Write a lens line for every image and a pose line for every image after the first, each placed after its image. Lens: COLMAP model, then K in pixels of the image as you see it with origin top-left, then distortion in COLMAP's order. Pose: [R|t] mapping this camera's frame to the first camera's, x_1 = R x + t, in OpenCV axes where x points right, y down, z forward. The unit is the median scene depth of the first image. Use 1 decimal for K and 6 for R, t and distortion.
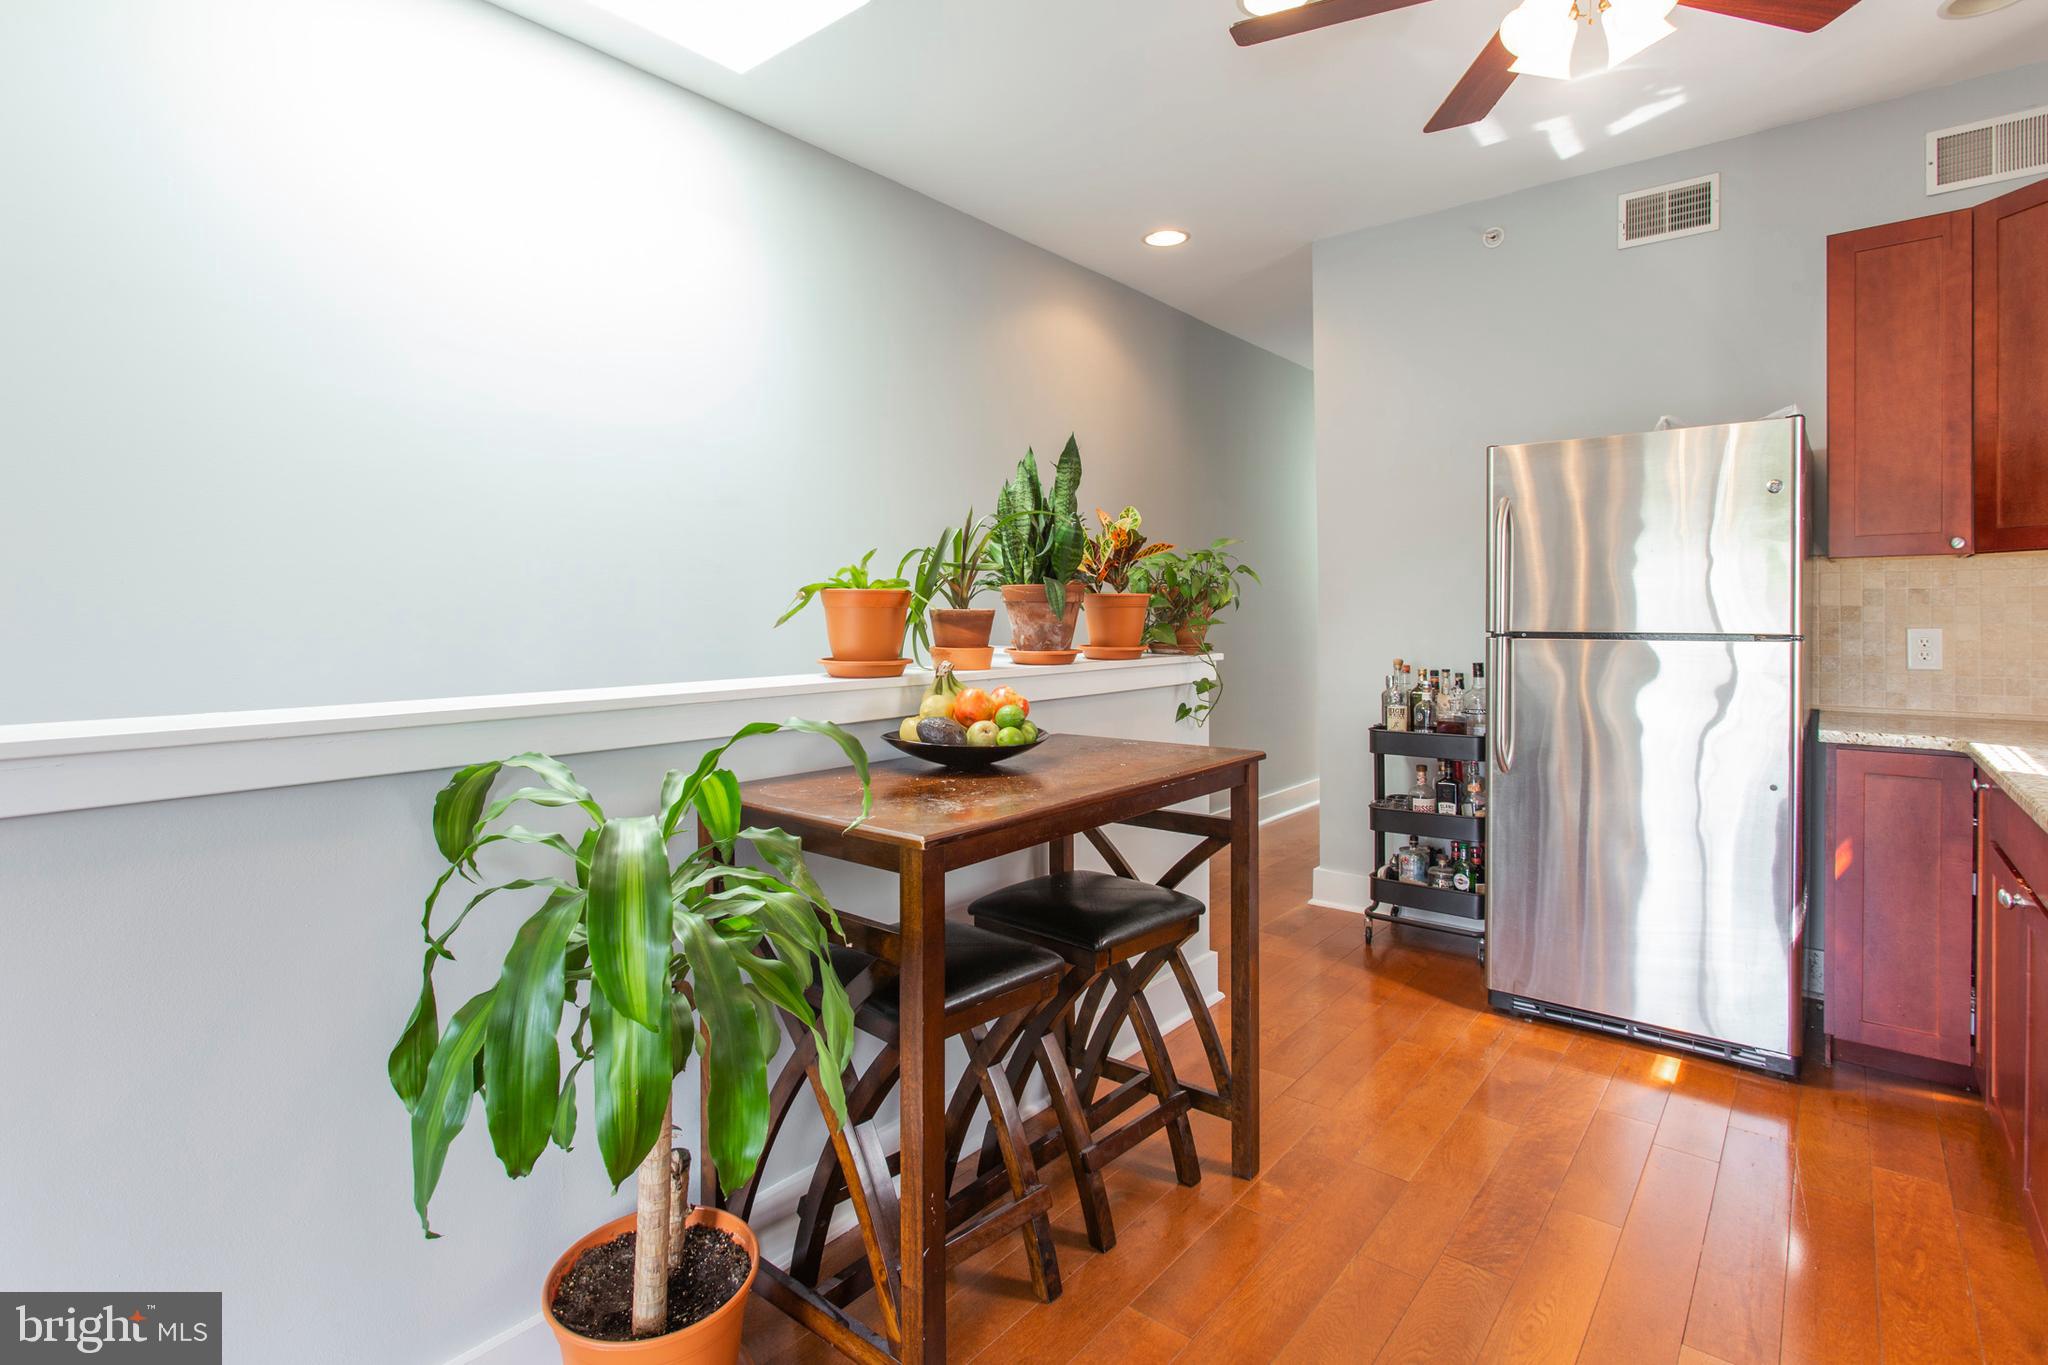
lens RADIAL K [[1006.0, 0, 1022.5], [0, 1006.0, 619.3], [0, 0, 1]] dist [-0.014170, 0.006417]
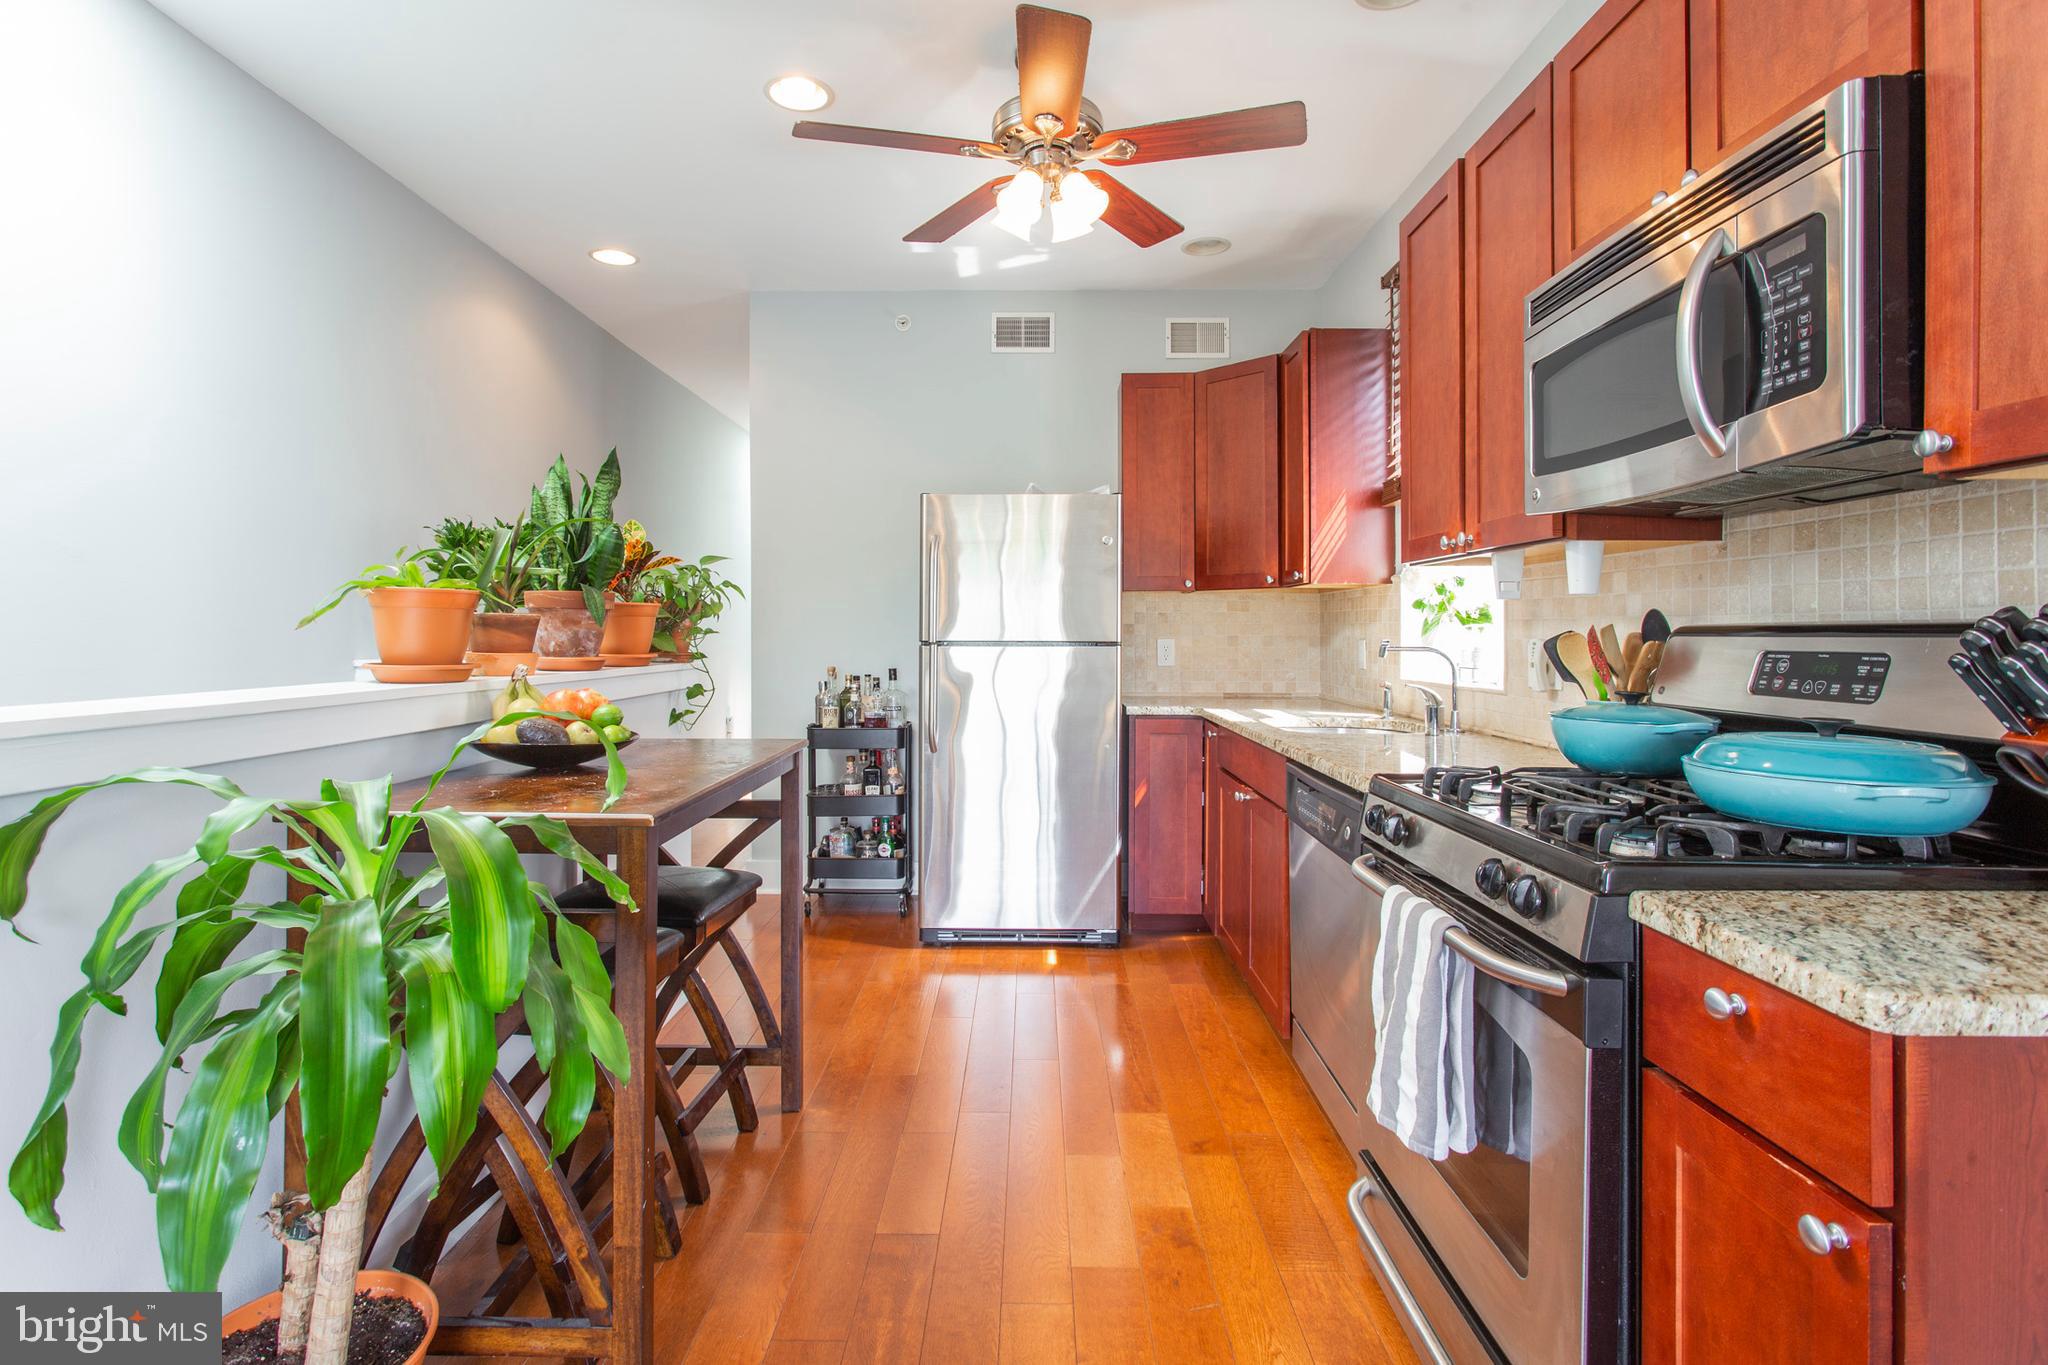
lens RADIAL K [[1006.0, 0, 1006.5], [0, 1006.0, 620.9], [0, 0, 1]] dist [-0.014170, 0.006417]
pose [[0.780541, 0.014384, 0.624939, -0.256305], [-0.000510, 0.999750, -0.022374, 0.016520], [-0.625105, 0.017145, 0.780353, -0.049276]]
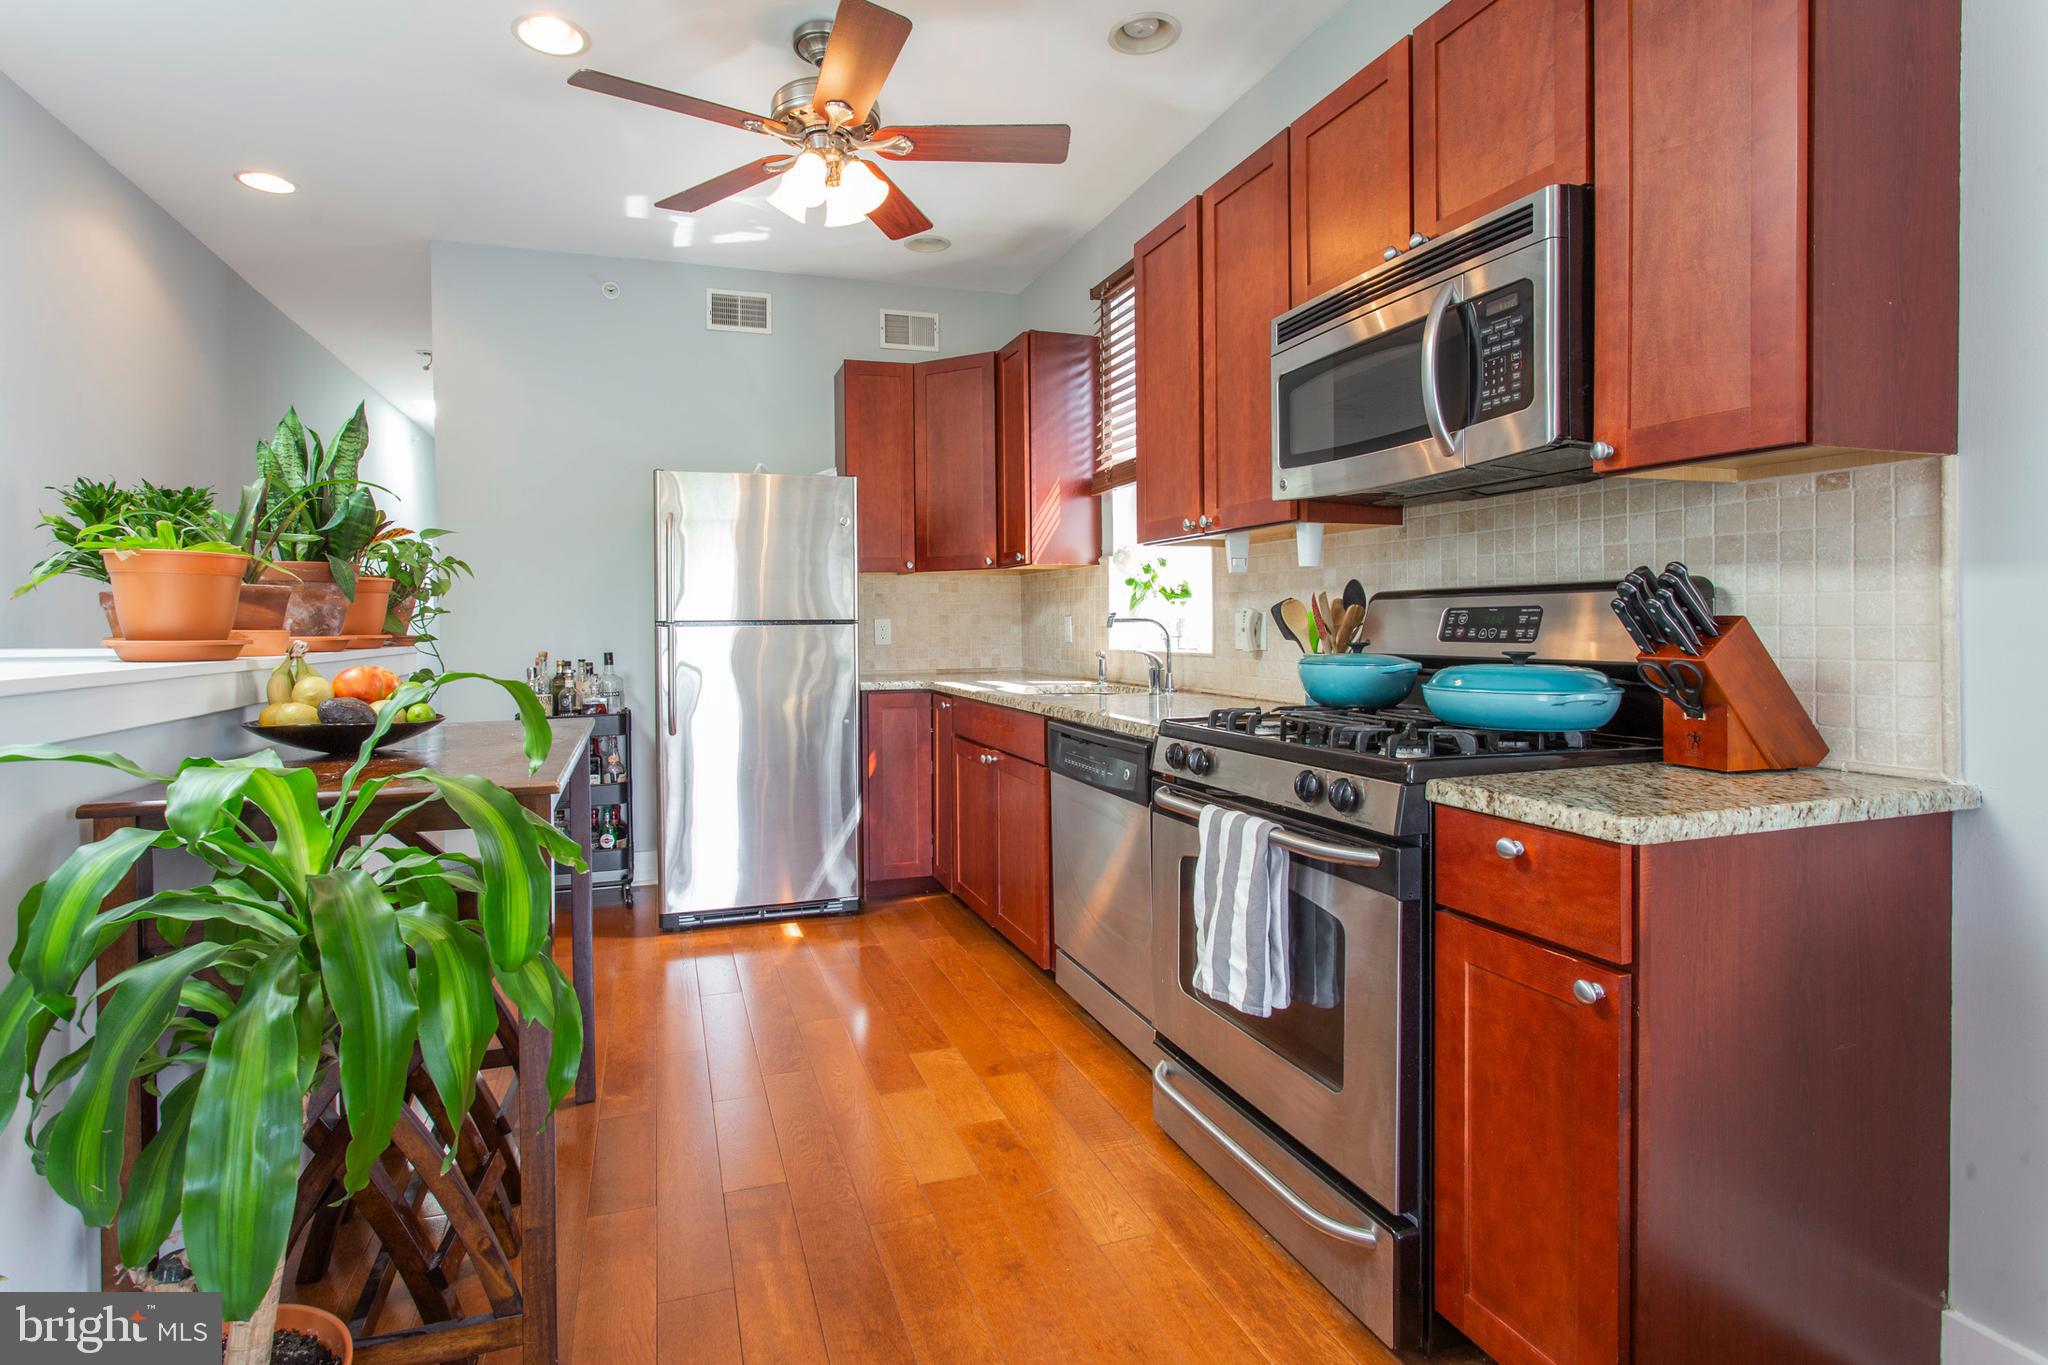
lens RADIAL K [[1006.0, 0, 969.5], [0, 1006.0, 630.2], [0, 0, 1]] dist [-0.014170, 0.006417]
pose [[0.537173, -0.006853, 0.843444, -0.387200], [0.015395, 0.999880, -0.001681, 0.033119], [-0.843332, 0.013888, 0.537214, 0.025978]]
